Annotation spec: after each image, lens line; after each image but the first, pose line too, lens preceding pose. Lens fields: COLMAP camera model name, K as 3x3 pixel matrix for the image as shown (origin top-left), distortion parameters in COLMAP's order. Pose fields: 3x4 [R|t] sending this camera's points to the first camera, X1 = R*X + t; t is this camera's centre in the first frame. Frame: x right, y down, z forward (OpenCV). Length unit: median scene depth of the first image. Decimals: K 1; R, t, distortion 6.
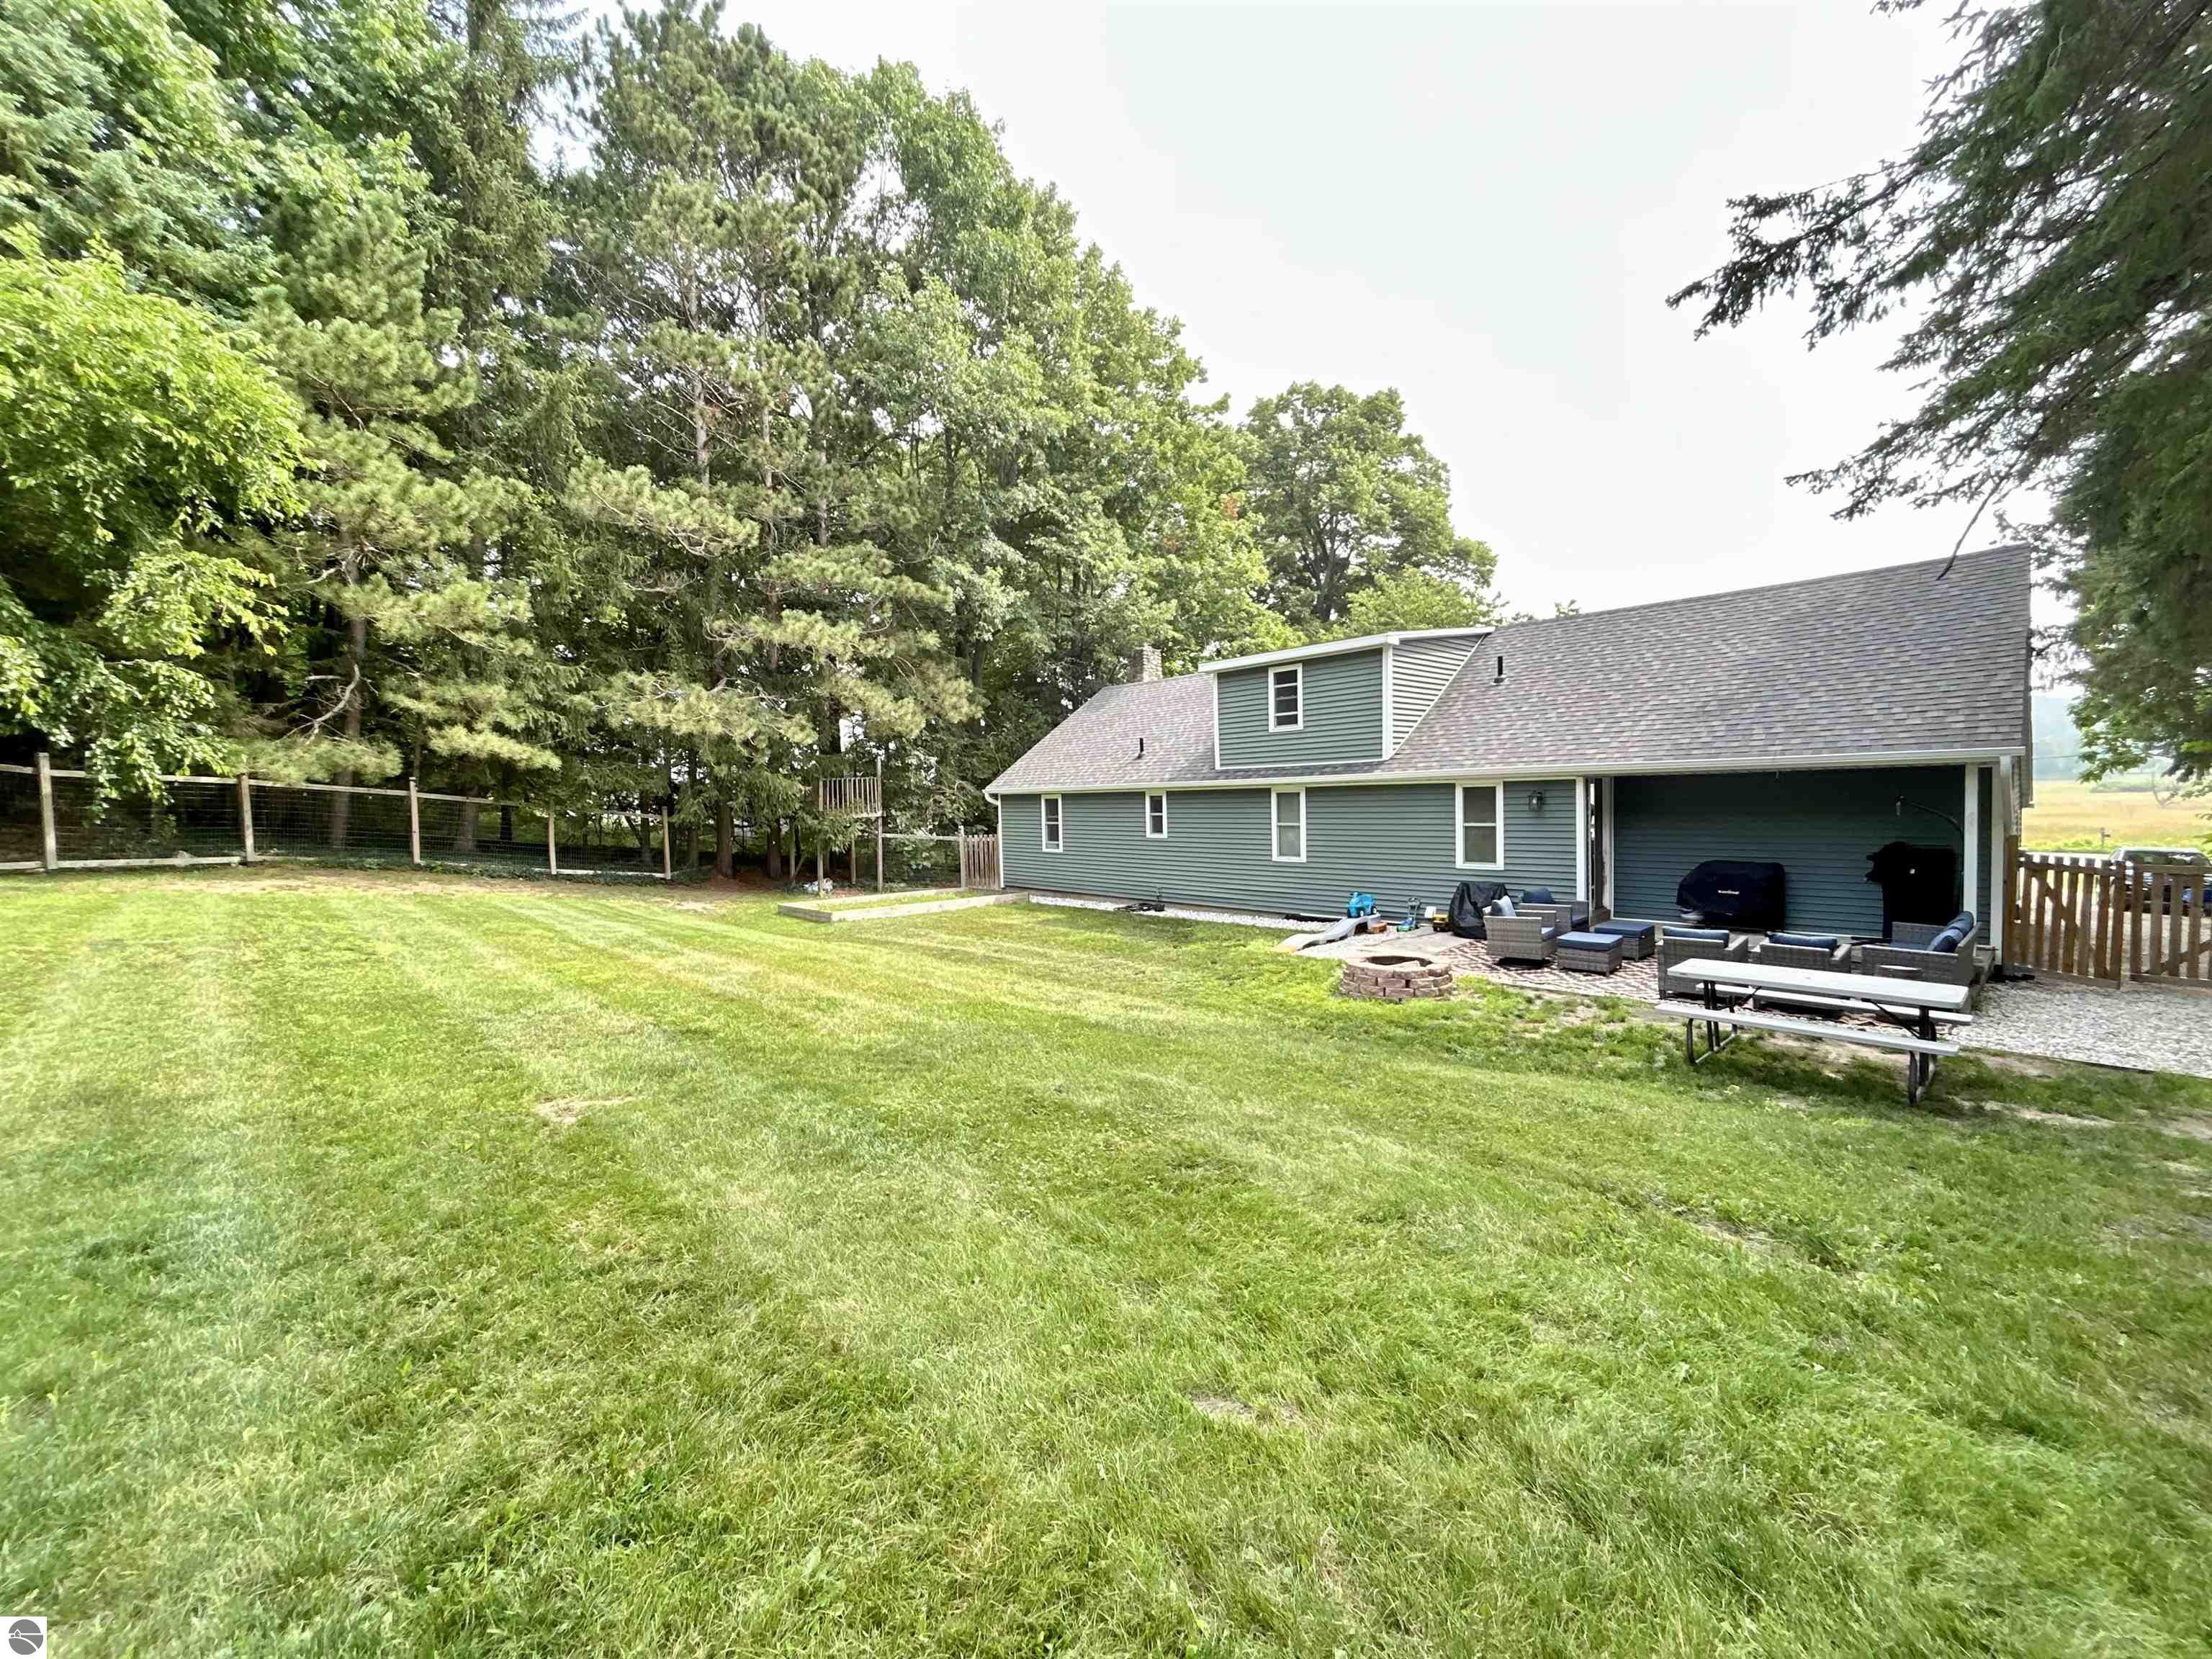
lens RADIAL K [[920.1, 0, 1105.5], [0, 920.1, 839.3], [0, 0, 1]] dist [0.010569, -0.000039]
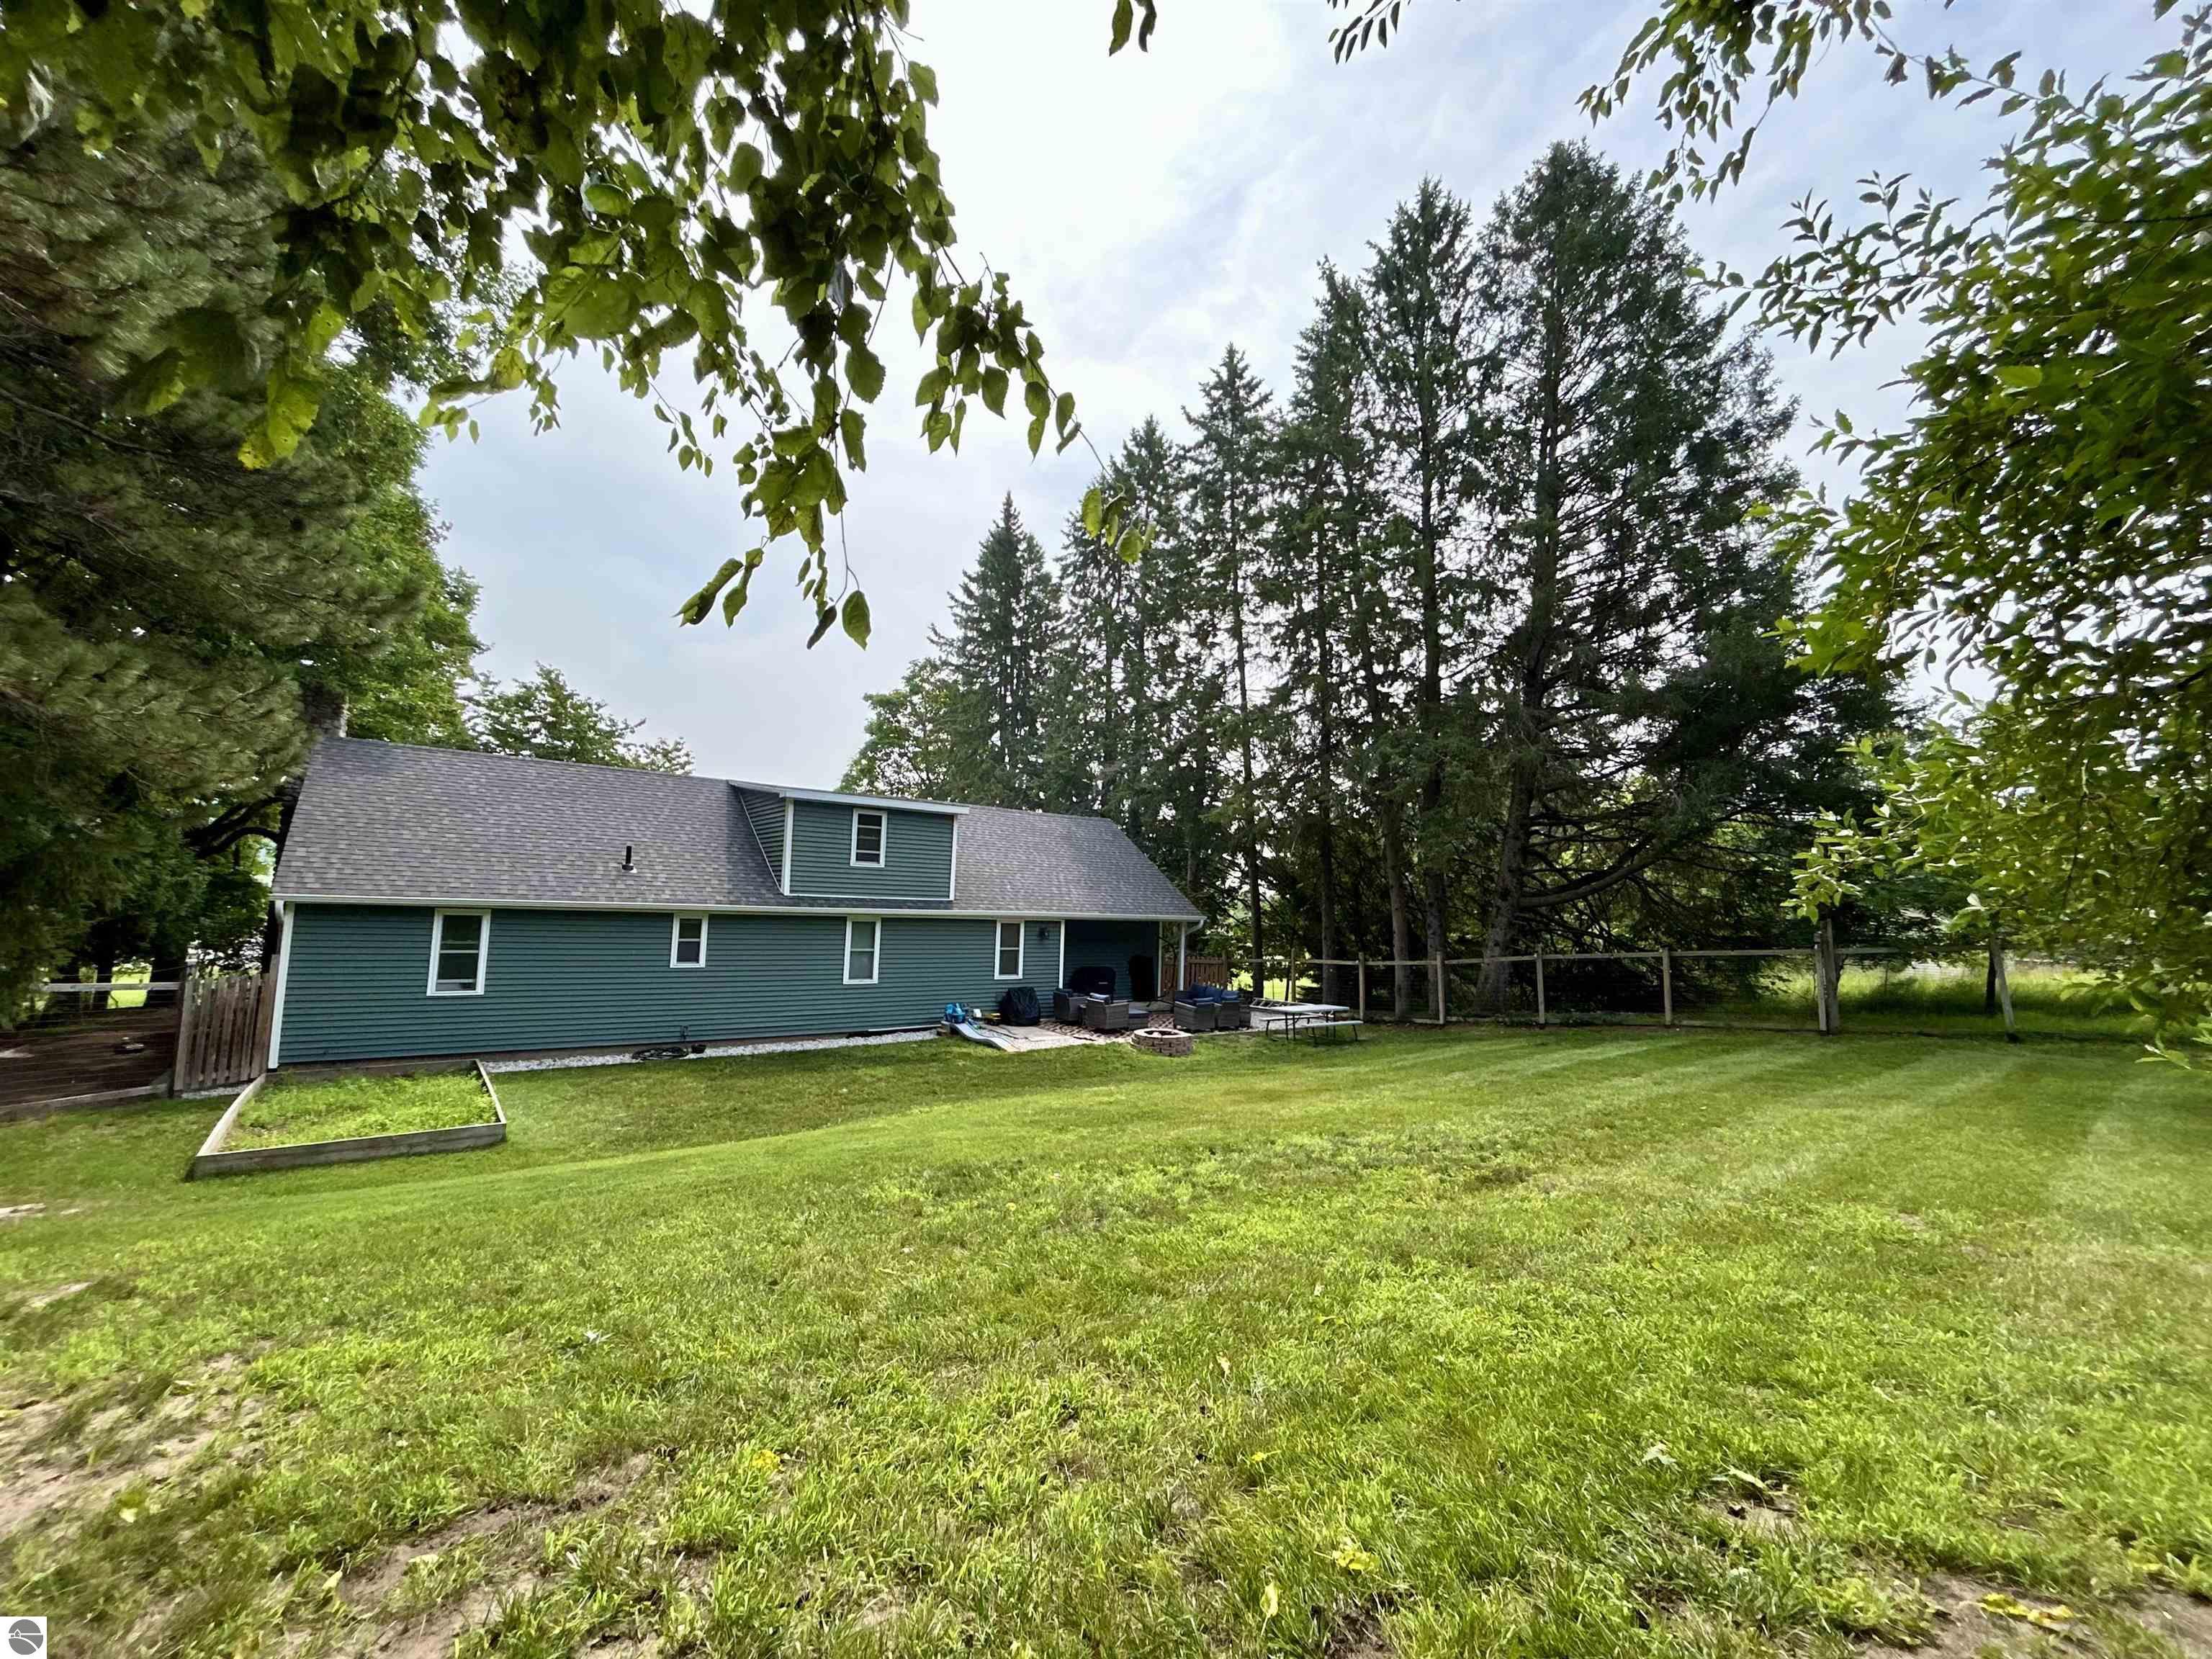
lens RADIAL K [[920.1, 0, 1105.8], [0, 920.1, 825.9], [0, 0, 1]] dist [0.010569, -0.000039]
pose [[0.090409, 0.133316, 0.986941, -0.900927], [0.027903, 0.990272, -0.136322, -0.004563], [-0.995514, 0.039864, 0.085810, 0.605699]]
